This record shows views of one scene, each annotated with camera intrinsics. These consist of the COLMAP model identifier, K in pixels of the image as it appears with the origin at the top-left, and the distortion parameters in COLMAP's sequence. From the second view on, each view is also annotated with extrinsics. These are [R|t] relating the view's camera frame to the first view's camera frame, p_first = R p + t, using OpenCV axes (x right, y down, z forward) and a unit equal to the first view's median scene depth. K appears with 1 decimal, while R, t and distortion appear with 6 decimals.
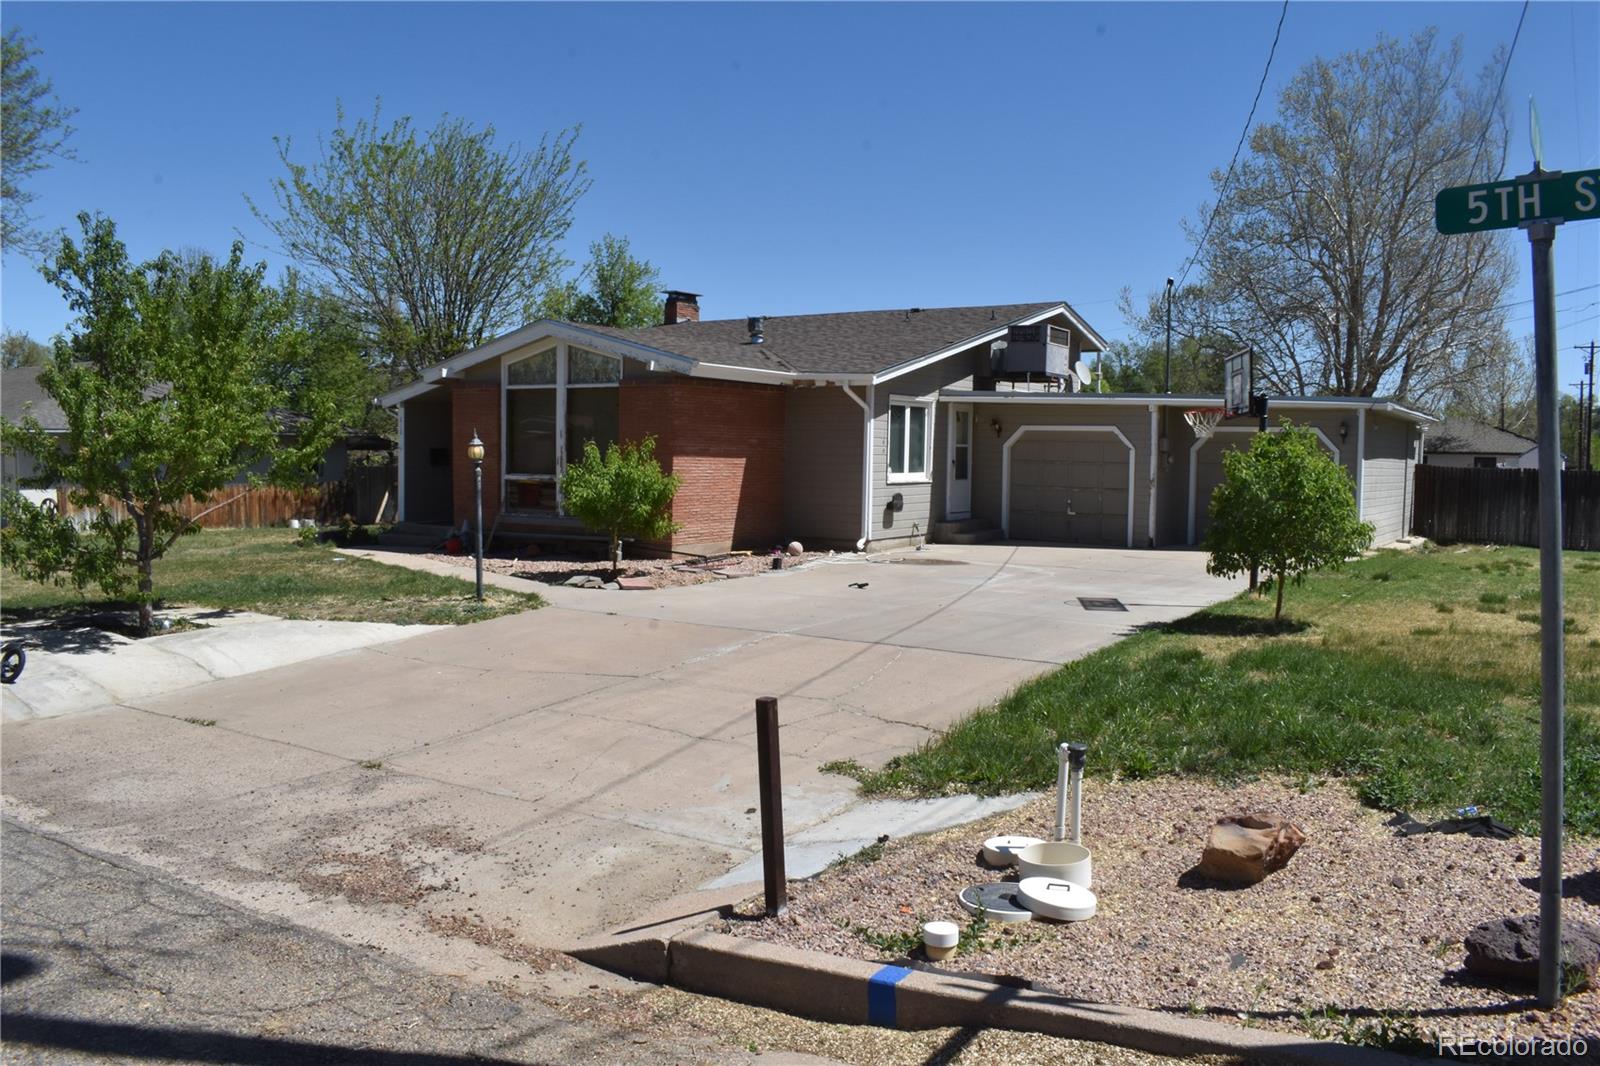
lens RADIAL K [[1252.6, 0, 800.0], [0, 1252.6, 533.0], [0, 0, 1]] dist [-0.085132, 0.001141]
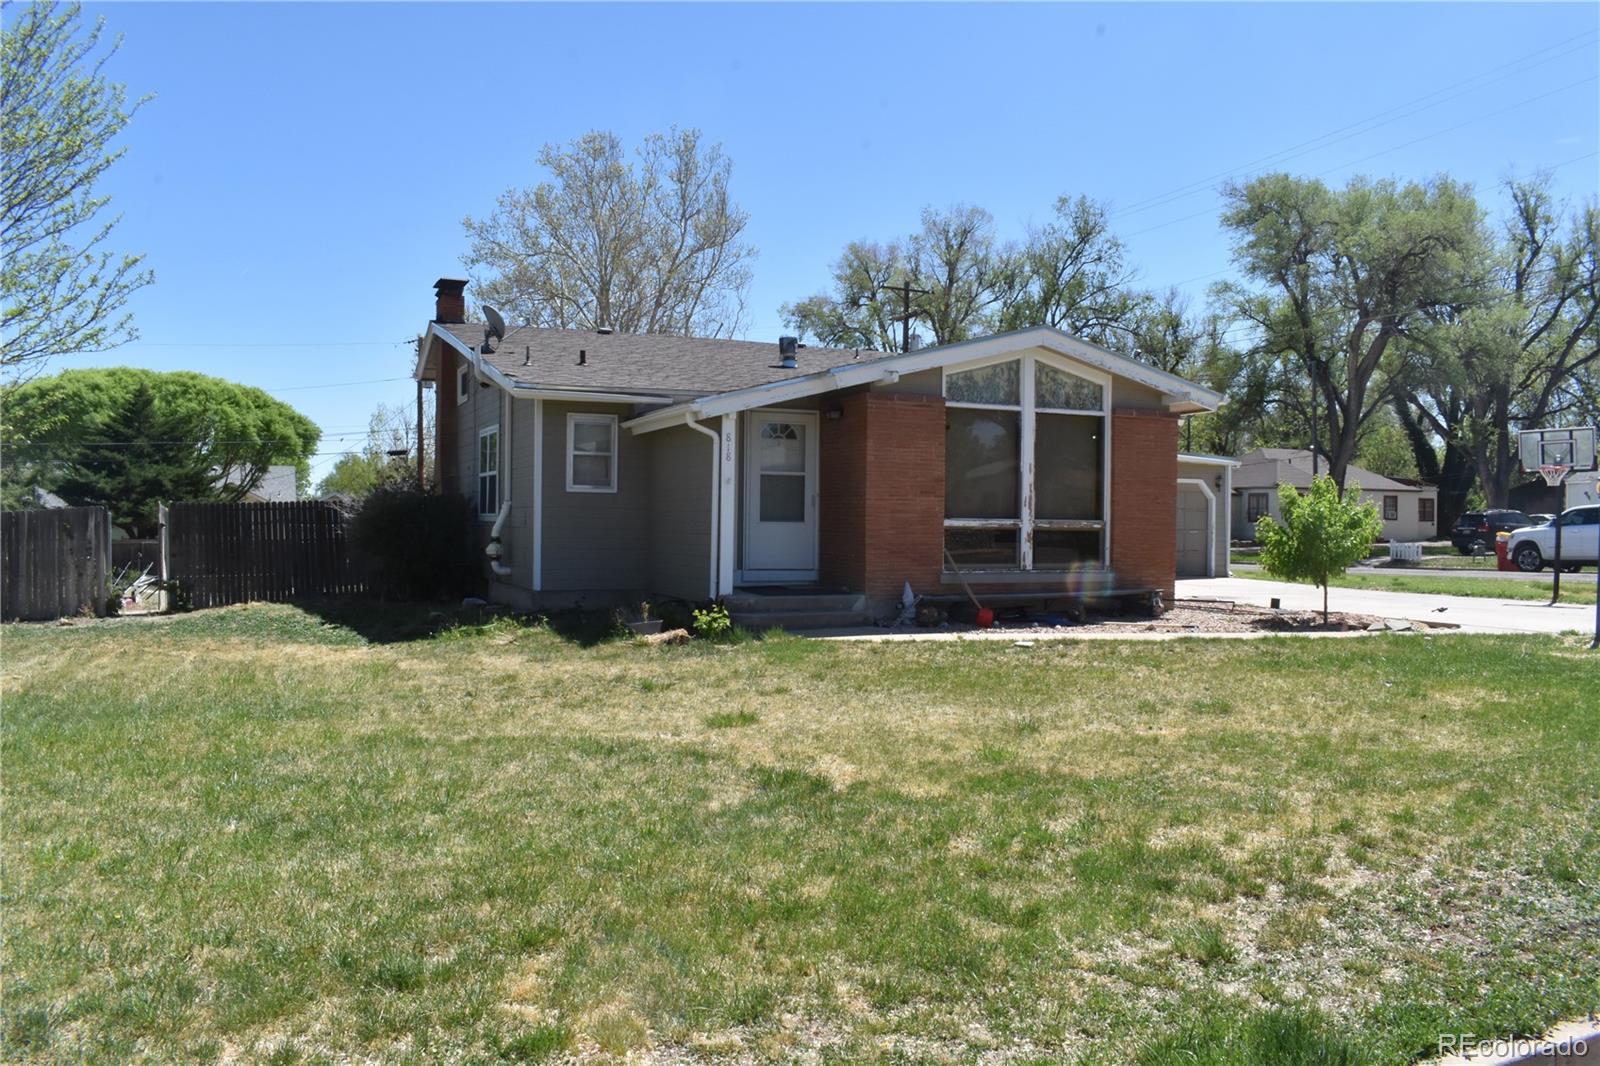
lens RADIAL K [[1252.6, 0, 800.0], [0, 1252.6, 533.0], [0, 0, 1]] dist [-0.085132, 0.001141]
pose [[0.551297, -0.015625, 0.834163, -0.611133], [0.053122, 0.998453, -0.016407, -0.020894], [-0.832616, 0.053357, 0.551274, 0.439900]]
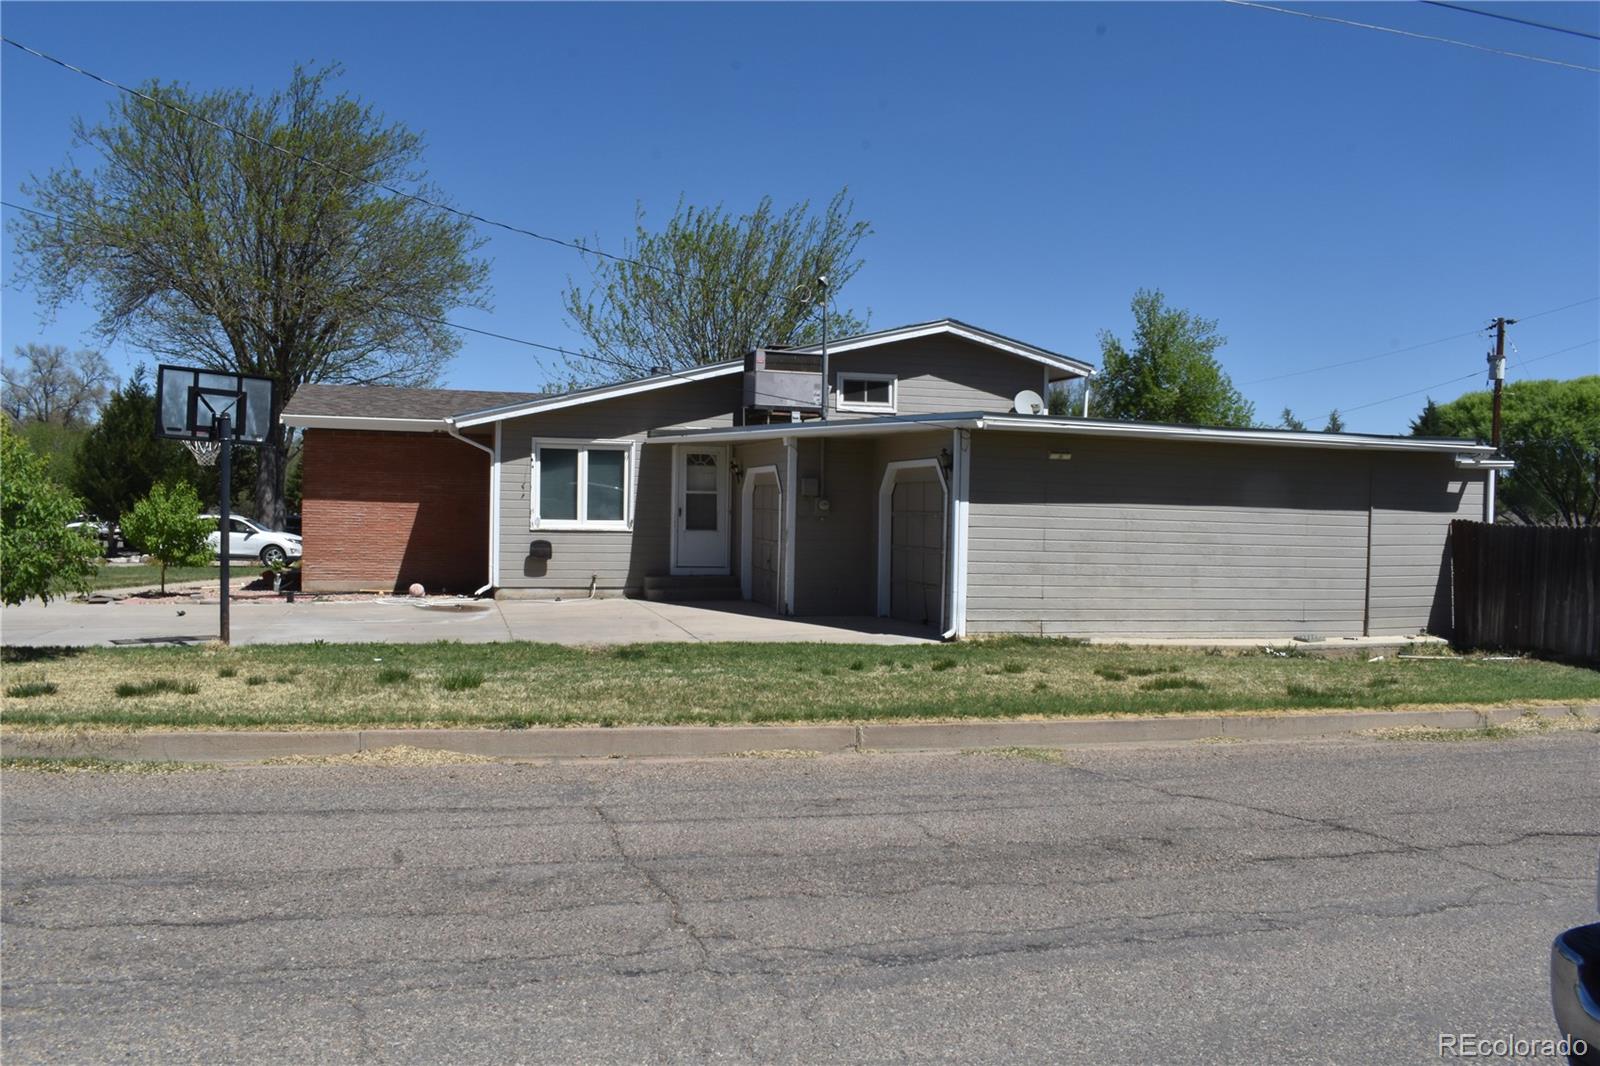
lens RADIAL K [[1252.6, 0, 800.0], [0, 1252.6, 533.0], [0, 0, 1]] dist [-0.085132, 0.001141]
pose [[0.765448, 0.023391, -0.643072, 0.838639], [-0.051620, 0.998351, -0.025130, -0.023321], [0.641424, 0.052431, 0.765393, 0.388802]]
